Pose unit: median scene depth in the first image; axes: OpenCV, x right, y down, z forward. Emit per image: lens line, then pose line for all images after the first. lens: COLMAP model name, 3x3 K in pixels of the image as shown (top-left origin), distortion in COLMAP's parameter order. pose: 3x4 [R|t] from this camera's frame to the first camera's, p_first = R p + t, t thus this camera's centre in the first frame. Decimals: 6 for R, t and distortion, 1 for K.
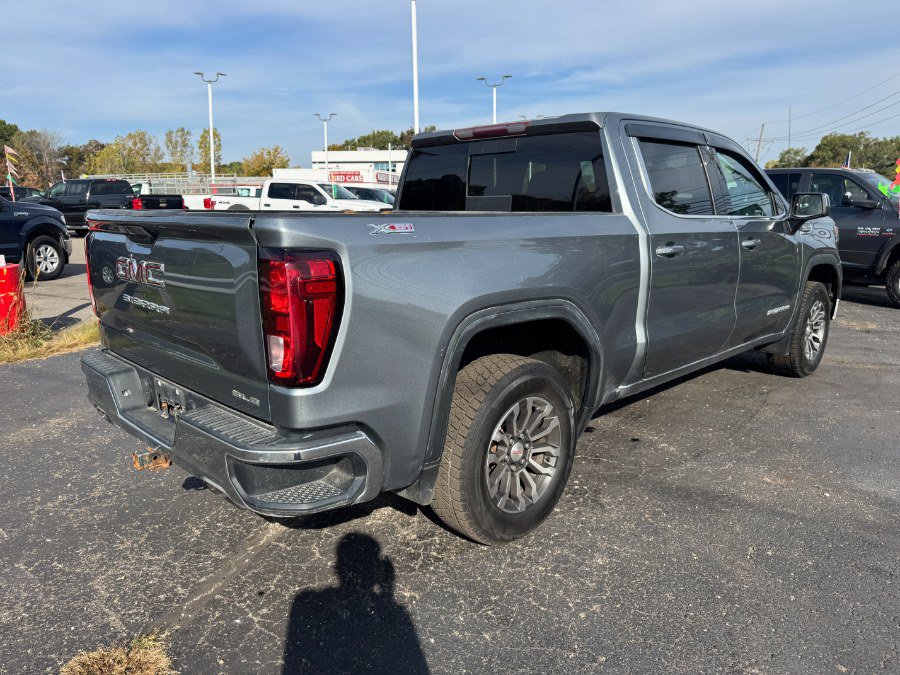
lens RADIAL K [[629.2, 0, 447.3], [0, 629.2, 330.8], [0, 0, 1]] dist [0.016185, -0.014219]
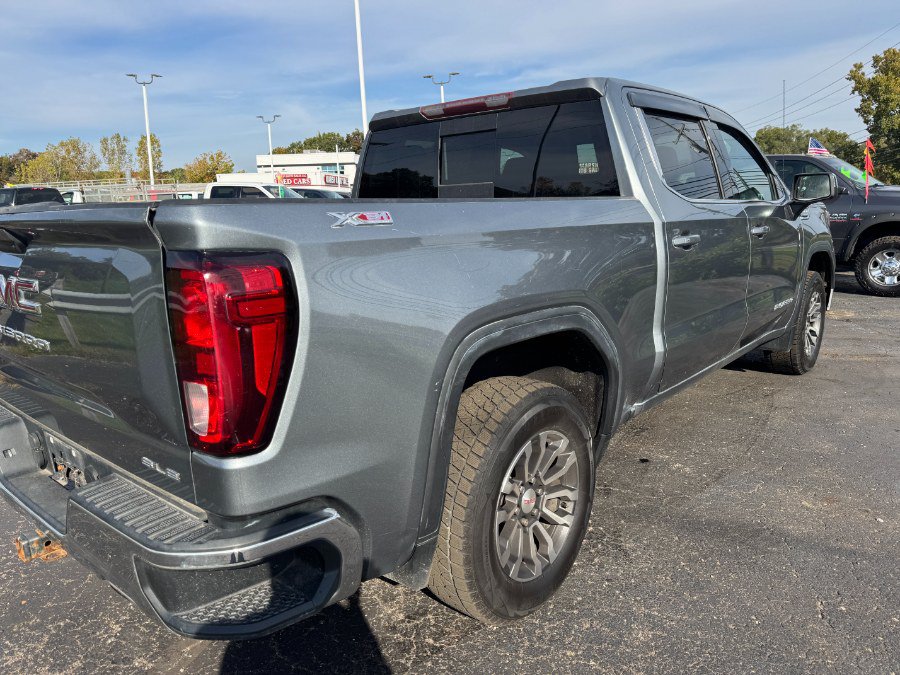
lens RADIAL K [[629.2, 0, 444.6], [0, 629.2, 336.3], [0, 0, 1]] dist [0.016185, -0.014219]
pose [[0.997032, -0.042493, 0.064192, -0.035139], [0.042031, 0.999080, 0.008532, -0.024576], [-0.064495, -0.005809, 0.997901, 0.218333]]
